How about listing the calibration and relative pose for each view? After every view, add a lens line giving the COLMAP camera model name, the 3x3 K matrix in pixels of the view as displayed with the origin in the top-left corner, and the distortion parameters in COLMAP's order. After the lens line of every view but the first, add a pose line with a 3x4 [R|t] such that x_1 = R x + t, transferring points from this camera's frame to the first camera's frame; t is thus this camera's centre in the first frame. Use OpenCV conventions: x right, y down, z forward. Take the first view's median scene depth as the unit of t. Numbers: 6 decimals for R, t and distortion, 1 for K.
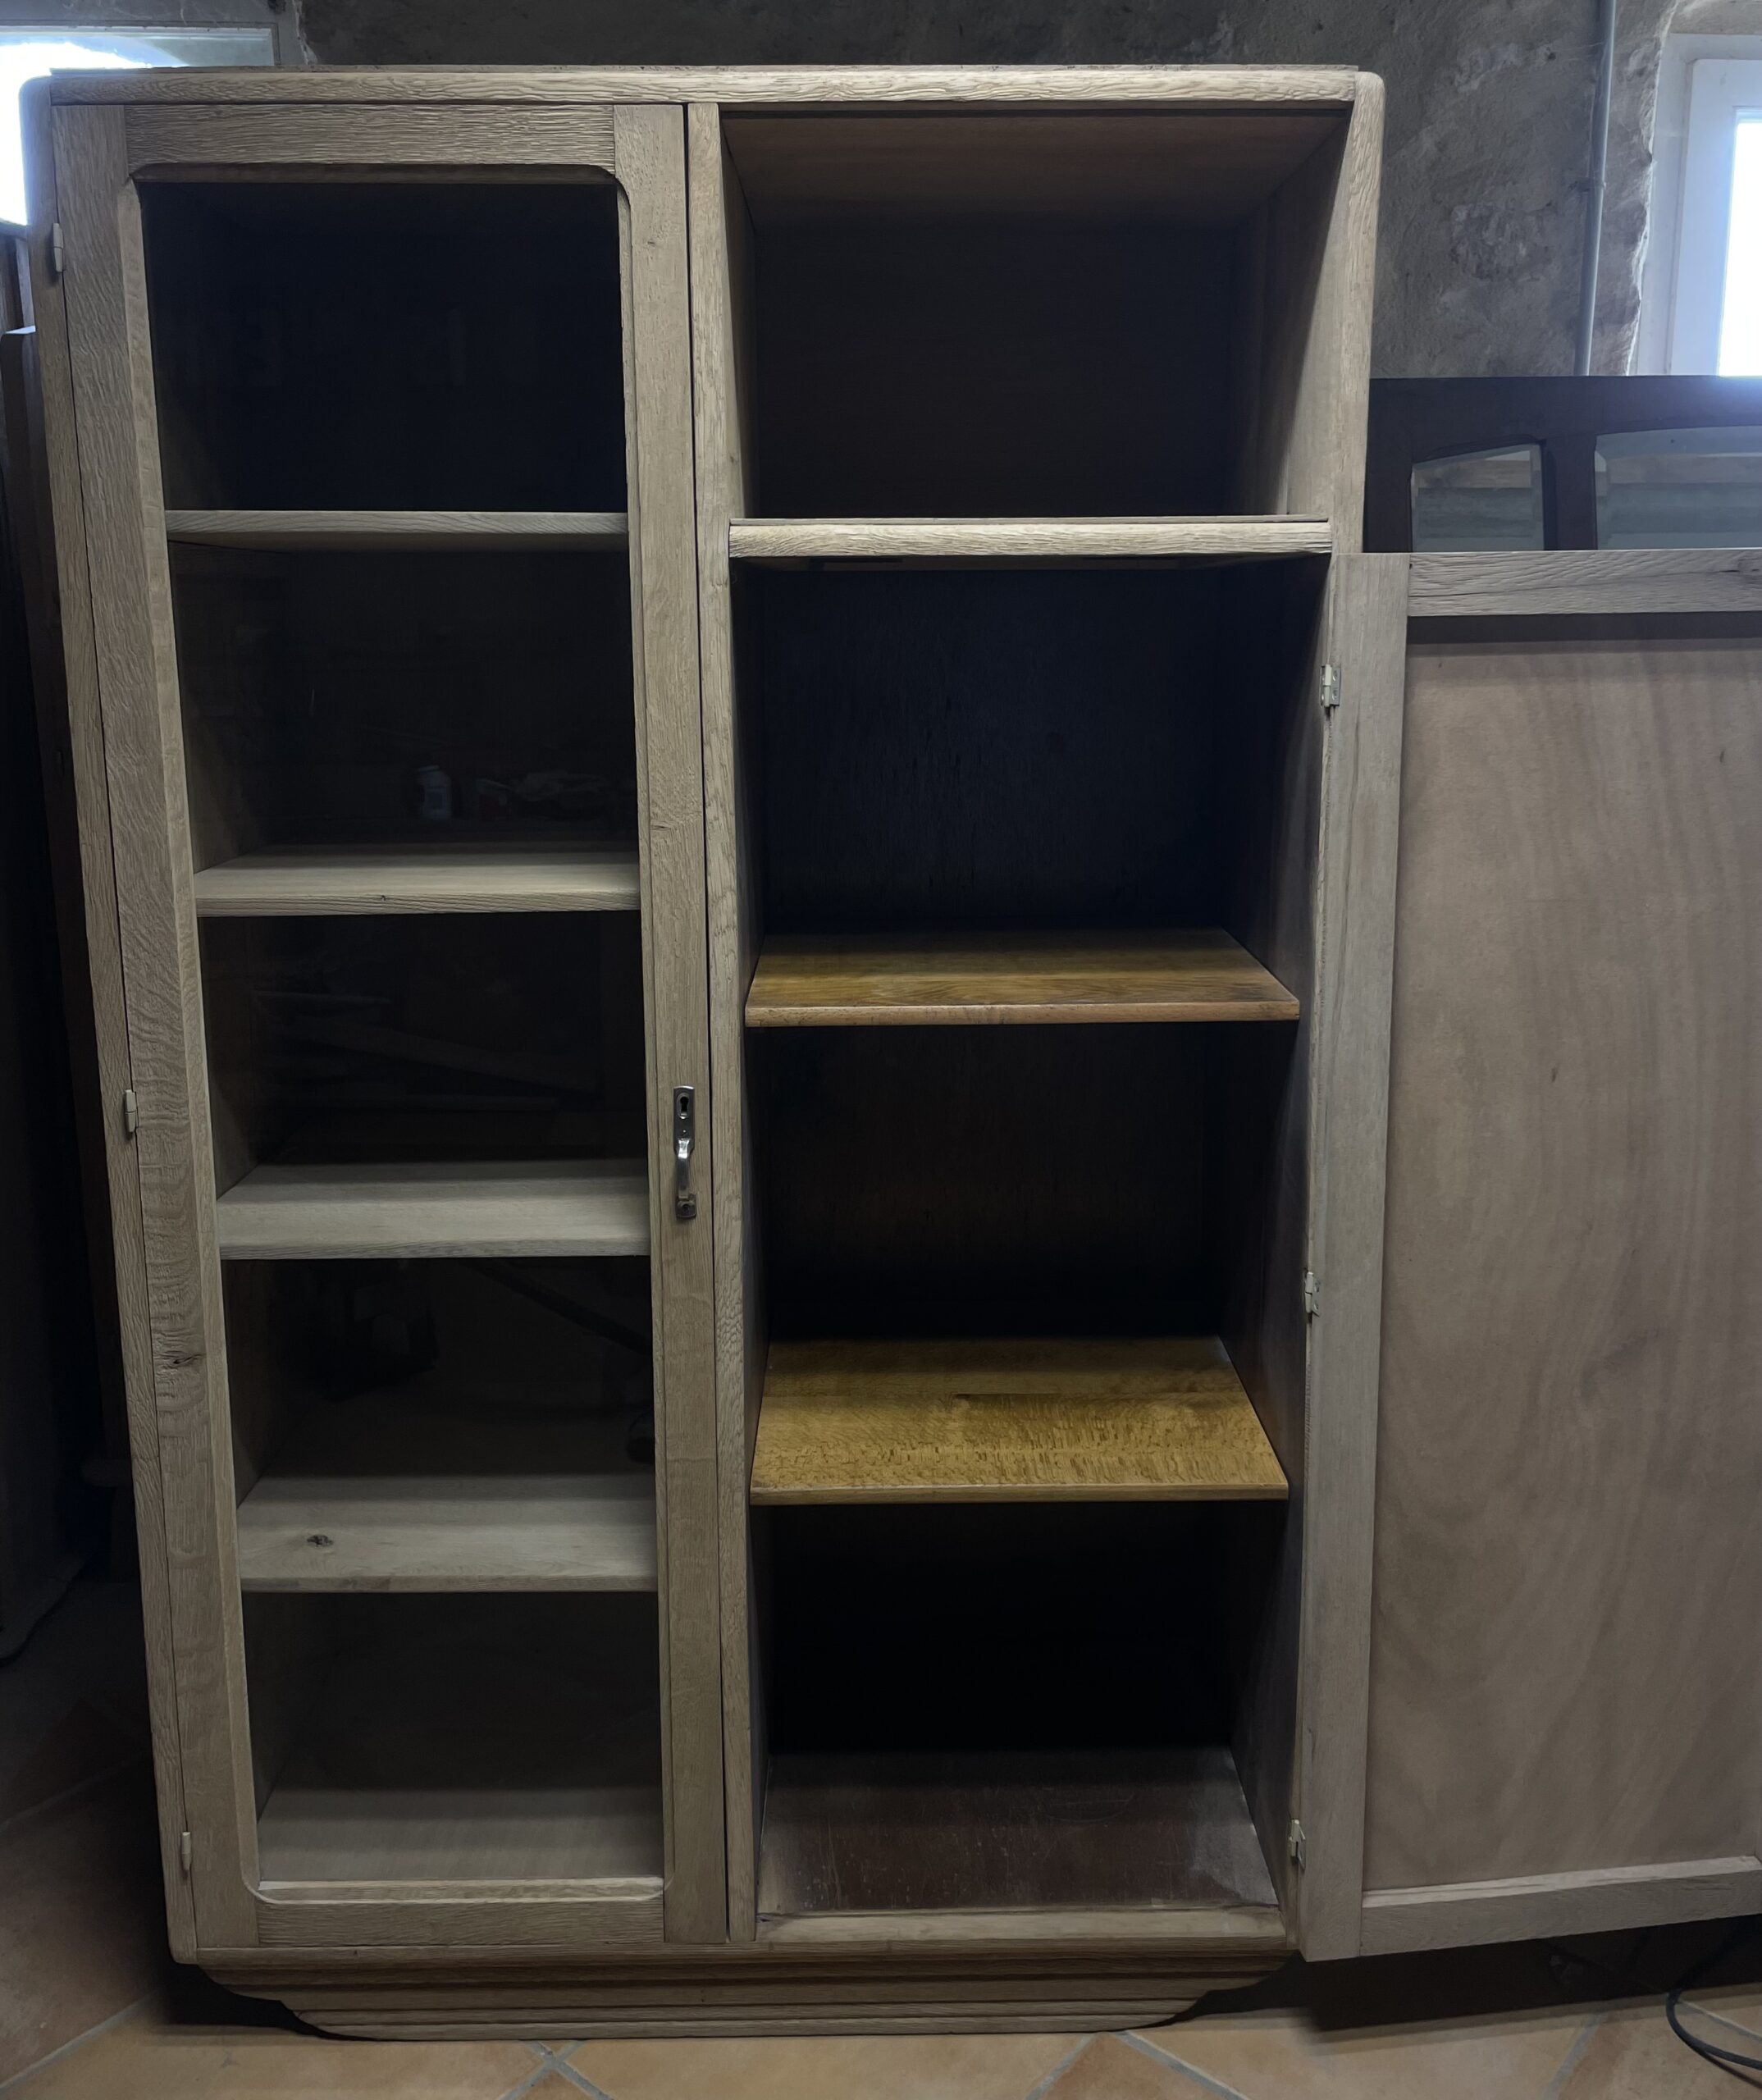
lens RADIAL K [[1851.5, 0, 901.9], [0, 1851.5, 907.9], [0, 0, 1]] dist [0.089836, -0.119550]
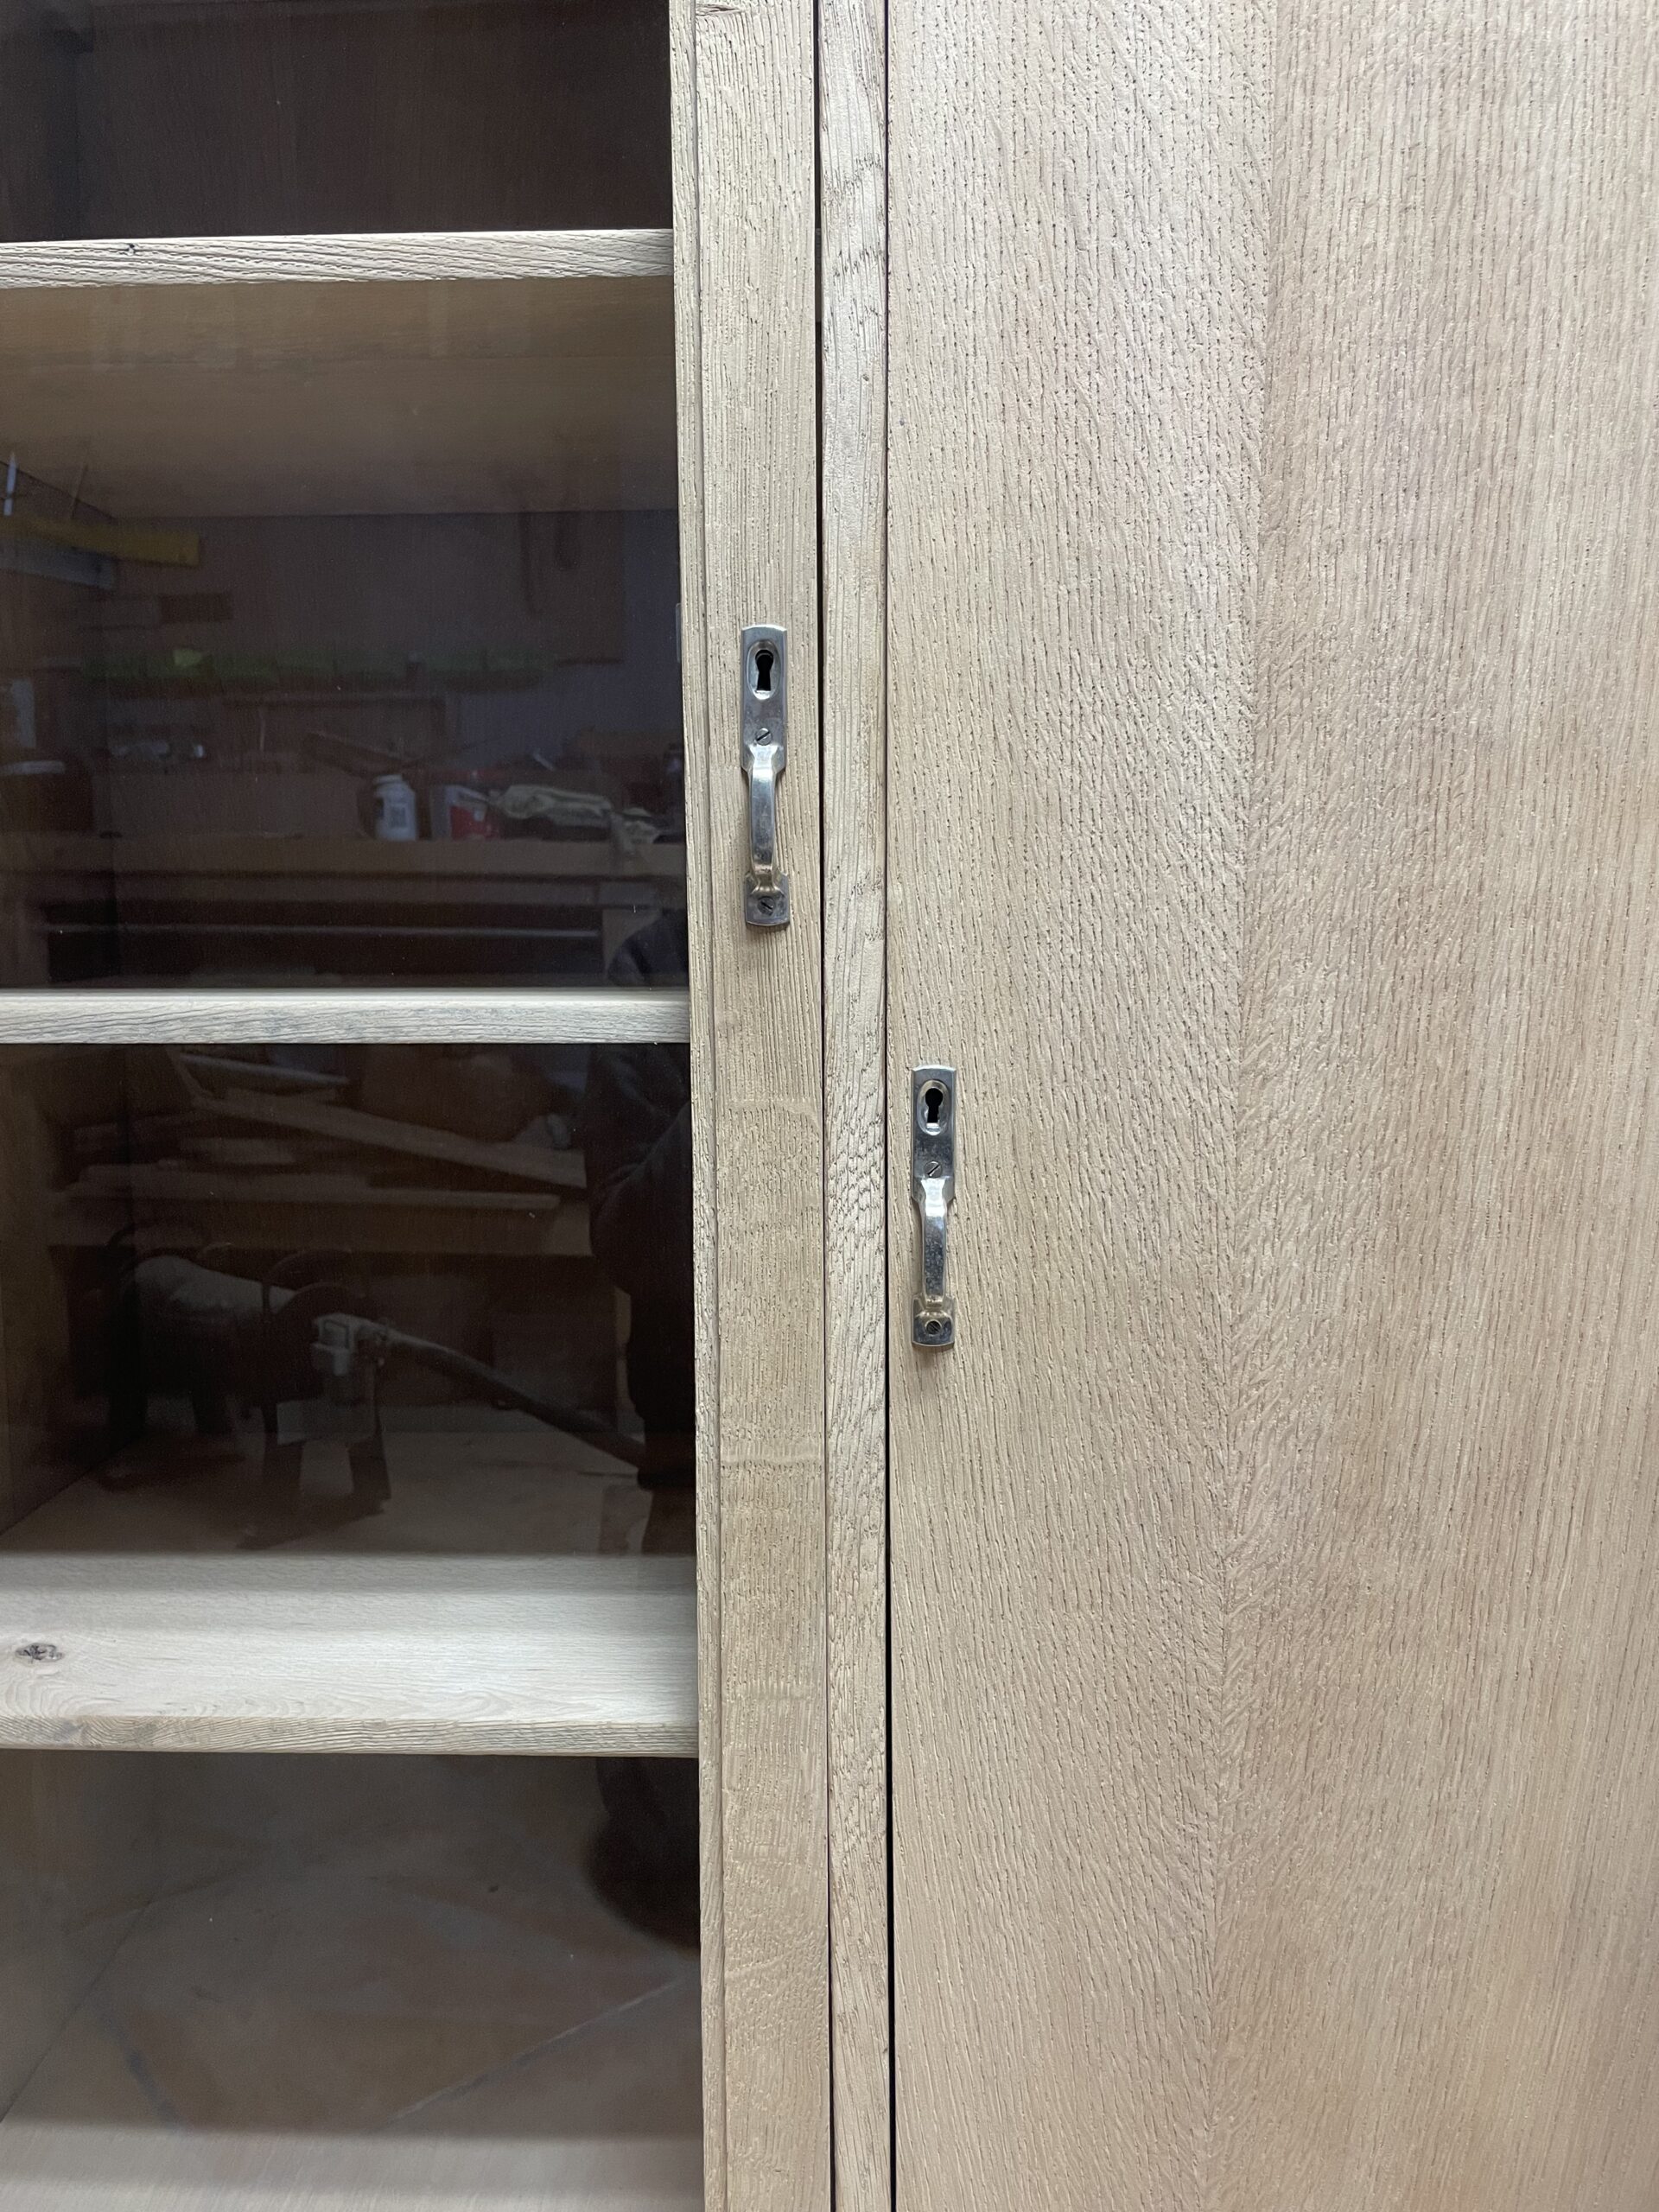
lens RADIAL K [[1702.0, 0, 827.8], [0, 1702.0, 1099.6], [0, 0, 1]] dist [0.086861, -0.132225]
pose [[0.999559, 0.001726, -0.029660, -0.087068], [-0.003277, 0.998626, -0.052308, 0.228367], [0.029529, 0.052382, 0.998190, 0.571410]]
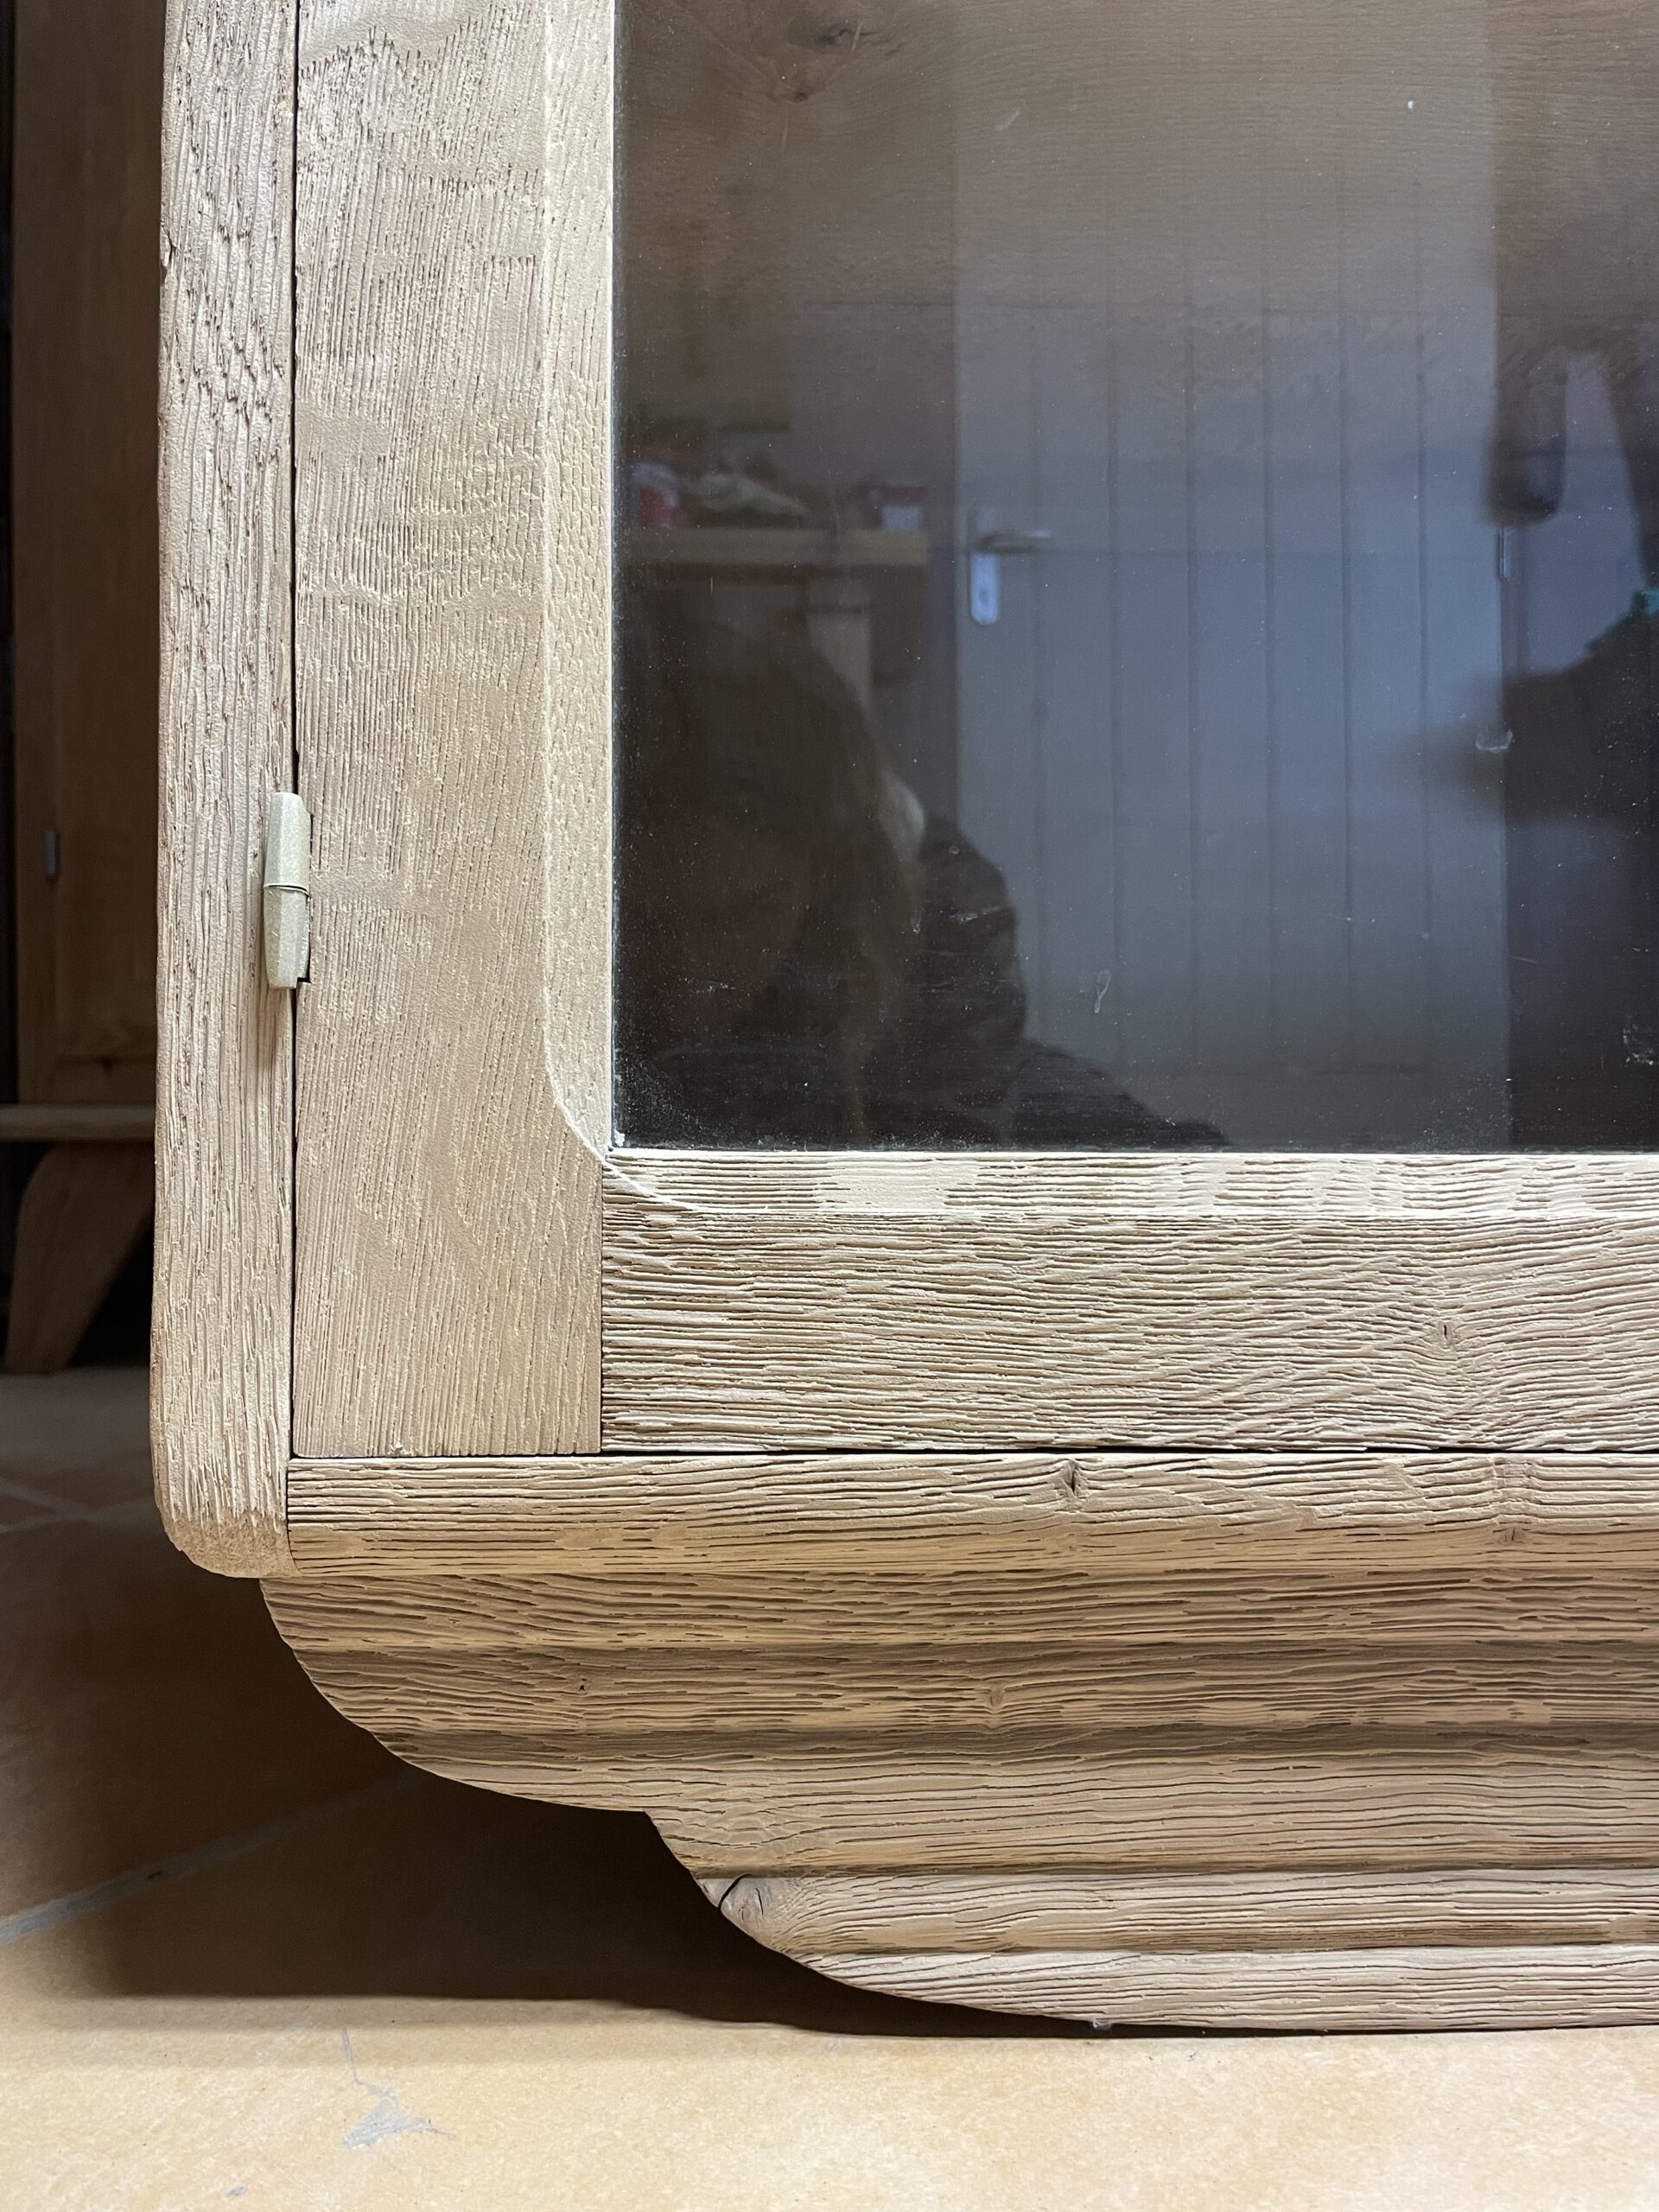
lens RADIAL K [[1702.0, 0, 822.1], [0, 1702.0, 1113.3], [0, 0, 1]] dist [0.086861, -0.132225]
pose [[0.999788, 0.007518, 0.019179, -0.340948], [-0.003704, 0.981459, -0.191635, 0.585704], [-0.020264, 0.191523, 0.981279, 0.860736]]
